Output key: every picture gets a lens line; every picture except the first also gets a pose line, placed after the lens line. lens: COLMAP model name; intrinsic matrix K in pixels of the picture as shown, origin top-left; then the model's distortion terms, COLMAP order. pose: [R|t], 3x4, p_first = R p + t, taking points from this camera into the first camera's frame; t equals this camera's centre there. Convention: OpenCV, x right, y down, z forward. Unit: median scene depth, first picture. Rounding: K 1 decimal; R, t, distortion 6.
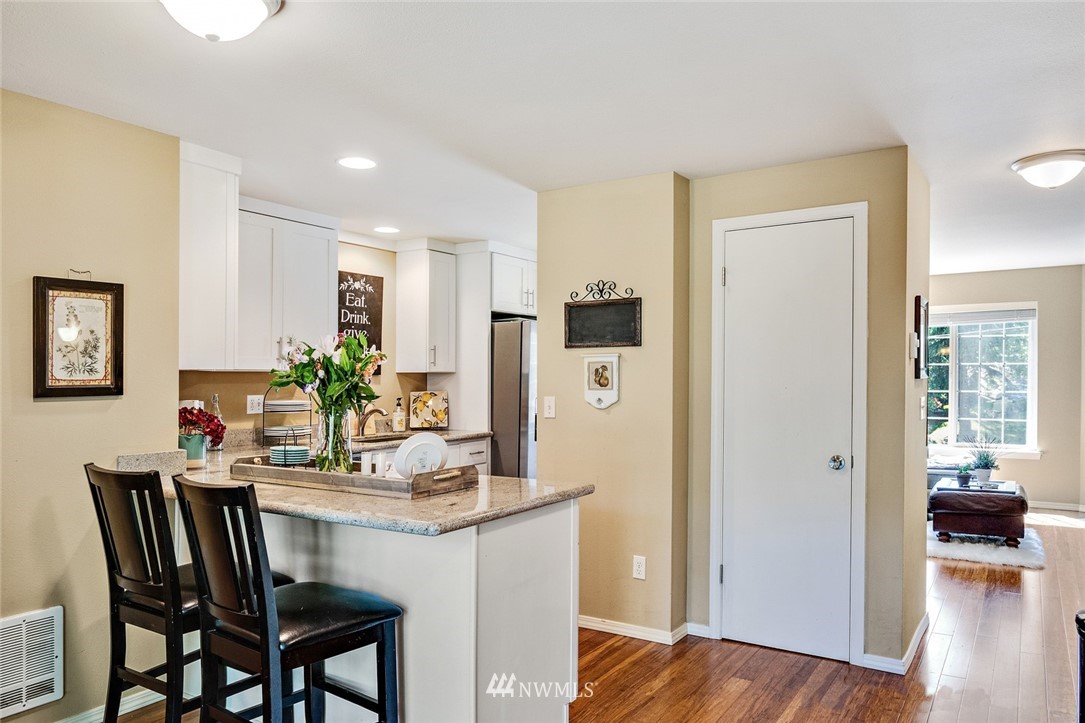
lens RADIAL K [[809.7, 0, 538.8], [0, 809.7, 370.2], [0, 0, 1]] dist [-0.011187, 0.009468]
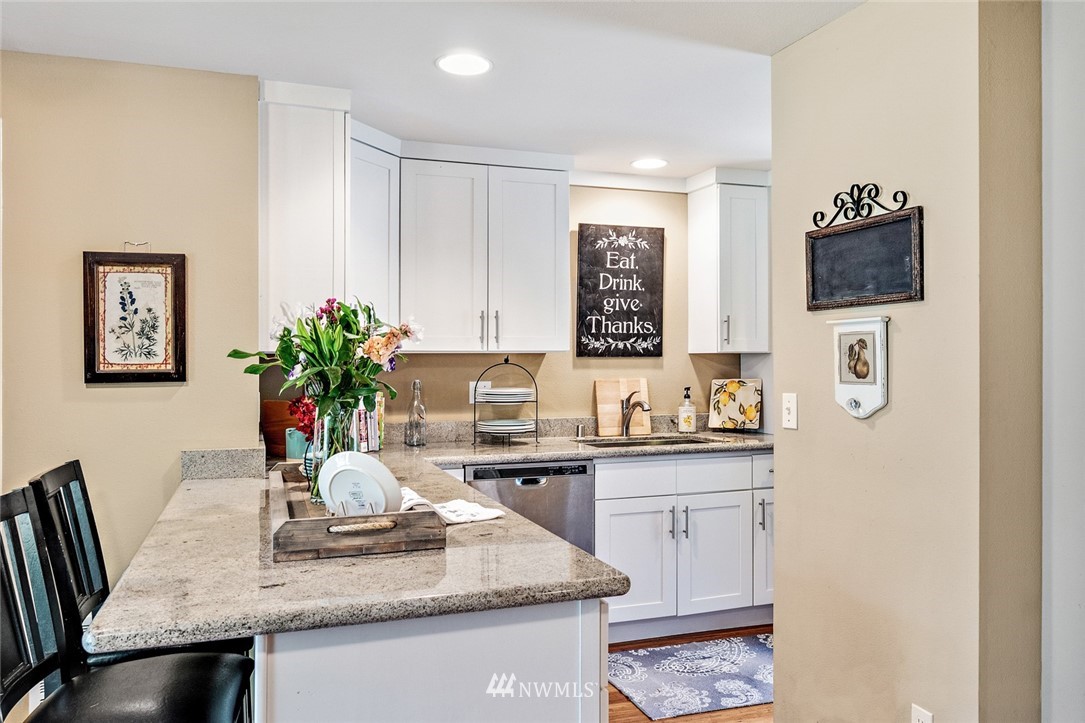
lens RADIAL K [[809.7, 0, 544.4], [0, 809.7, 353.6], [0, 0, 1]] dist [-0.011187, 0.009468]
pose [[0.772970, -0.004560, -0.634426, 0.261400], [0.006758, 0.999977, 0.001046, 0.001803], [0.634407, -0.005096, 0.772982, 0.441315]]
